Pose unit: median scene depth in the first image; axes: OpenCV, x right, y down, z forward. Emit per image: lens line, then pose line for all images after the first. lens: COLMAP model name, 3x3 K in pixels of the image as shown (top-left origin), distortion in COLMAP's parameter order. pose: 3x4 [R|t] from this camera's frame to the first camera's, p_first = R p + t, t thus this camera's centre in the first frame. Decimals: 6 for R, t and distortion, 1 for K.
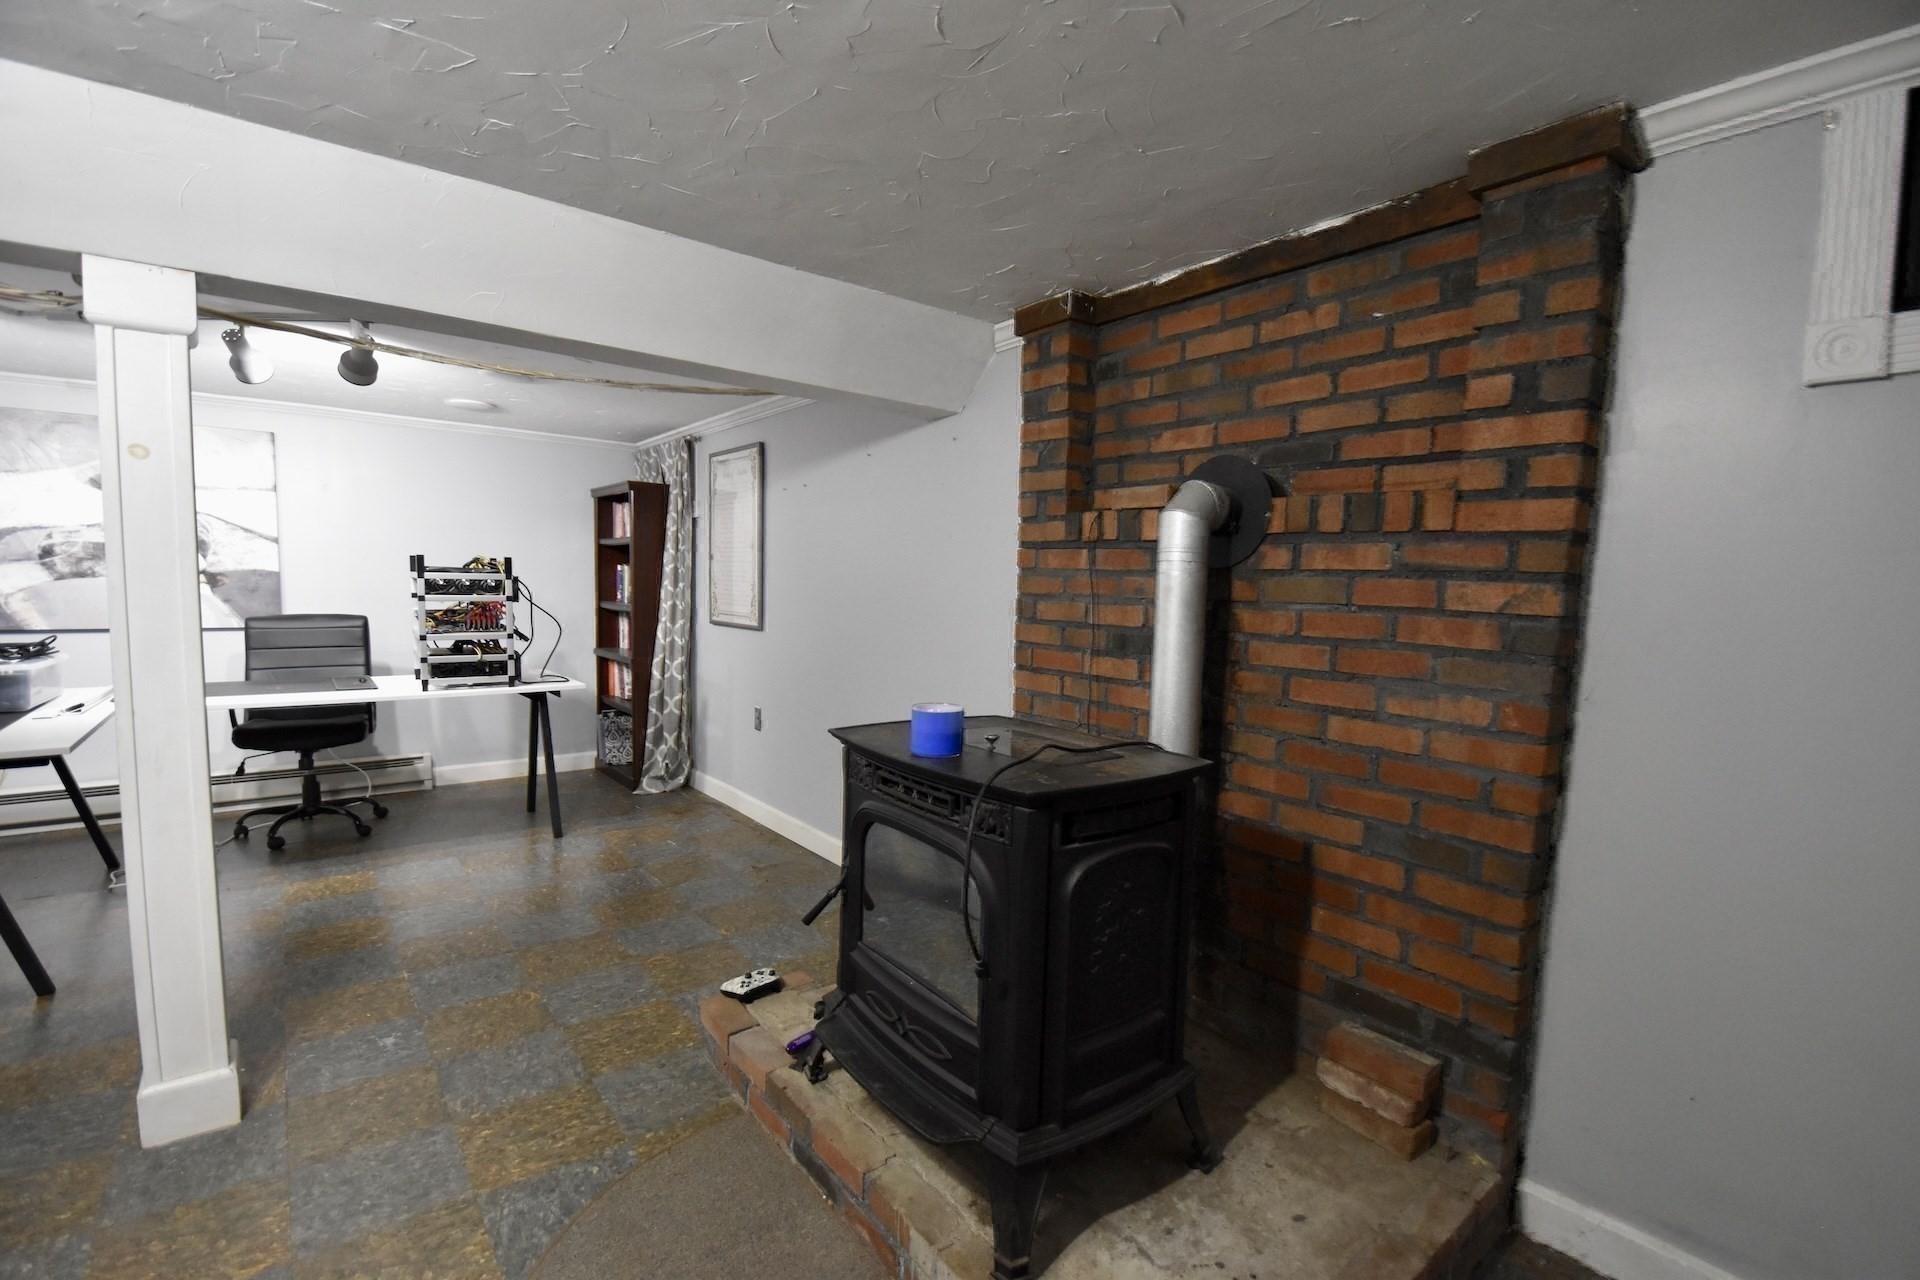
lens RADIAL K [[843.4, 0, 982.0], [0, 843.4, 663.2], [0, 0, 1]] dist [0.013957, -0.022610]
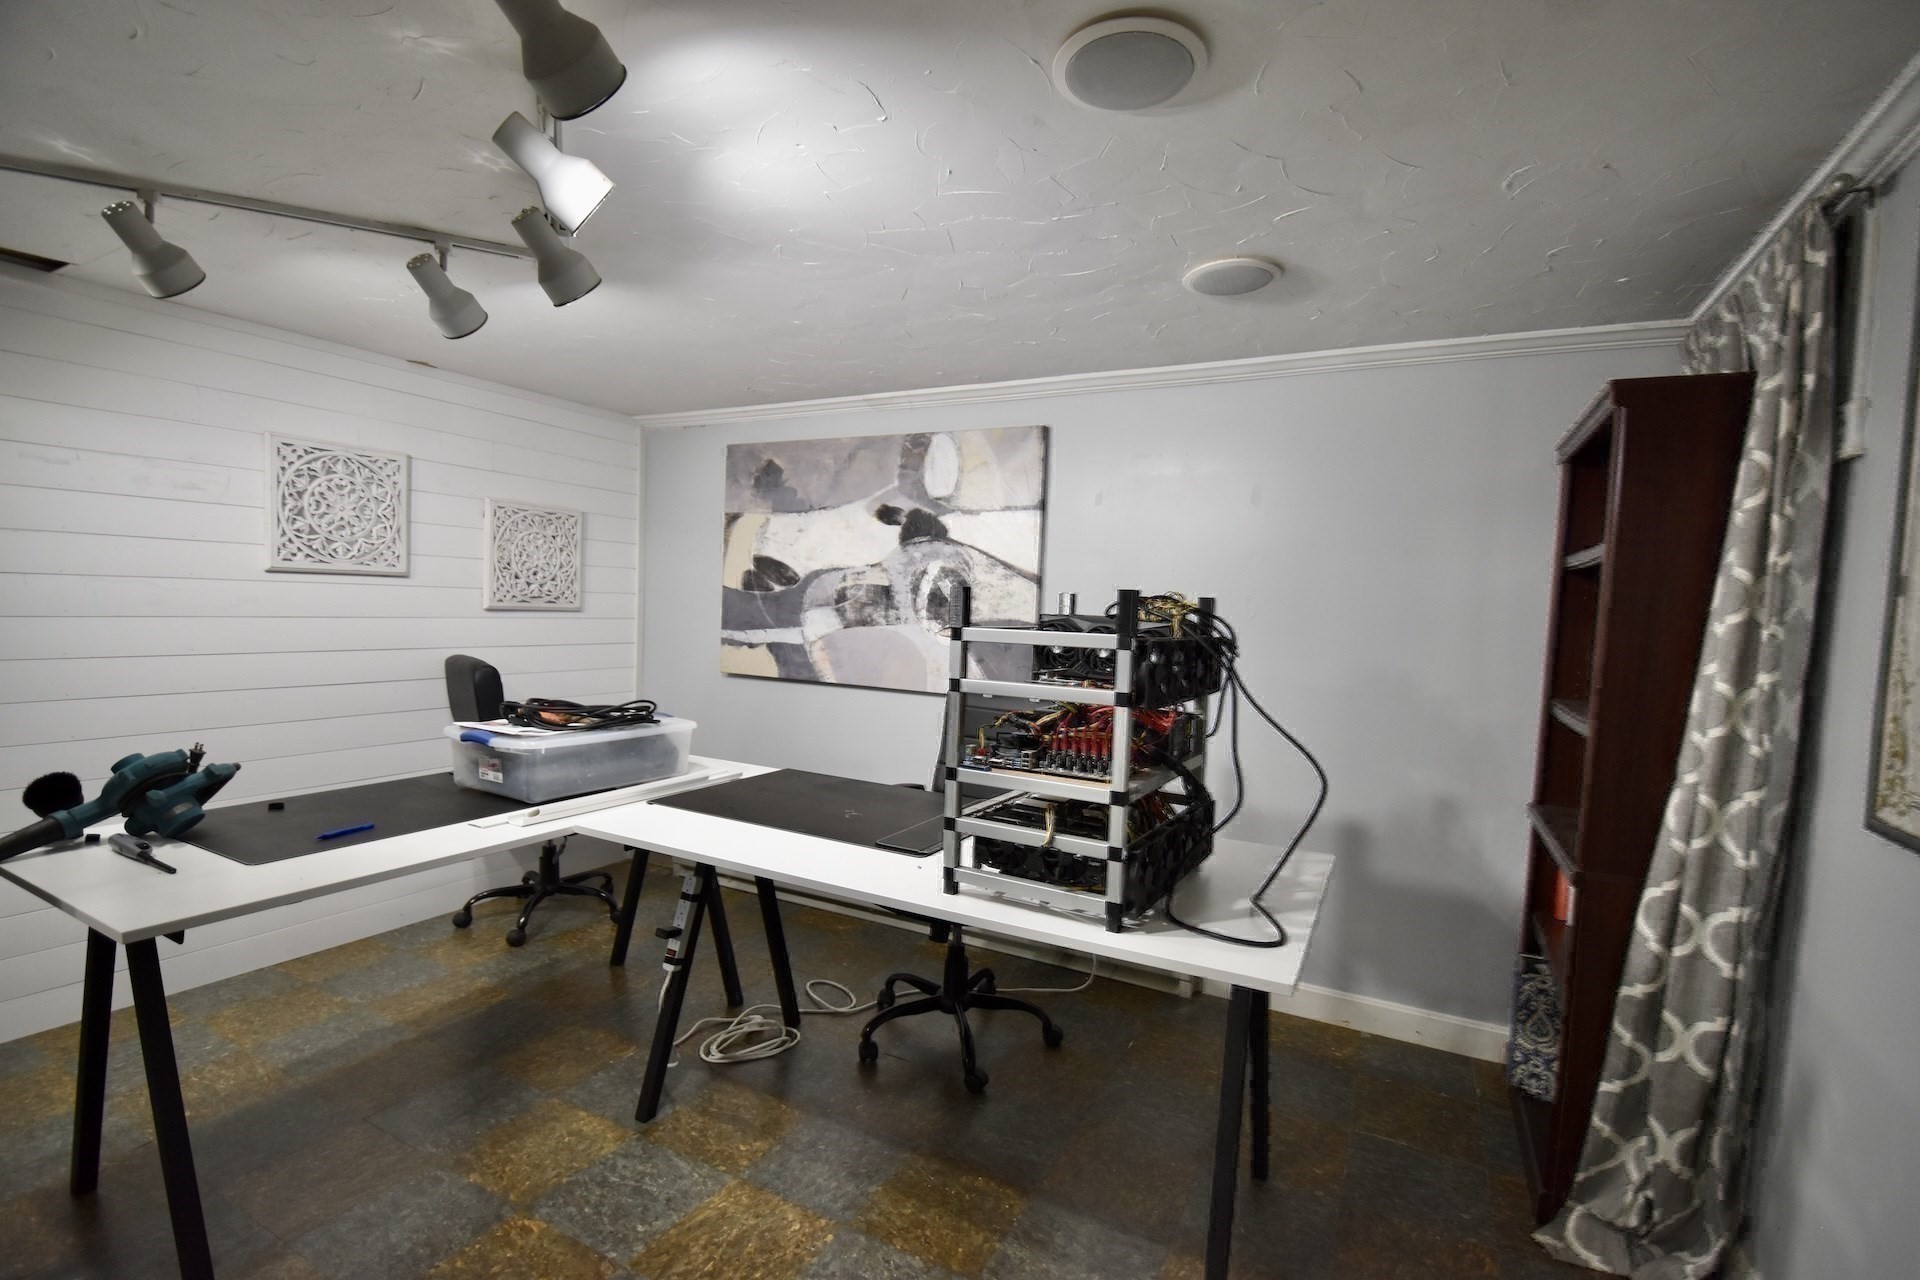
lens RADIAL K [[843.4, 0, 982.0], [0, 843.4, 663.2], [0, 0, 1]] dist [0.013957, -0.022610]
pose [[0.402332, 0.049111, -0.914176, -0.190915], [-0.118465, 0.992958, 0.001206, -0.065144], [0.907797, 0.107812, 0.405317, 0.615195]]
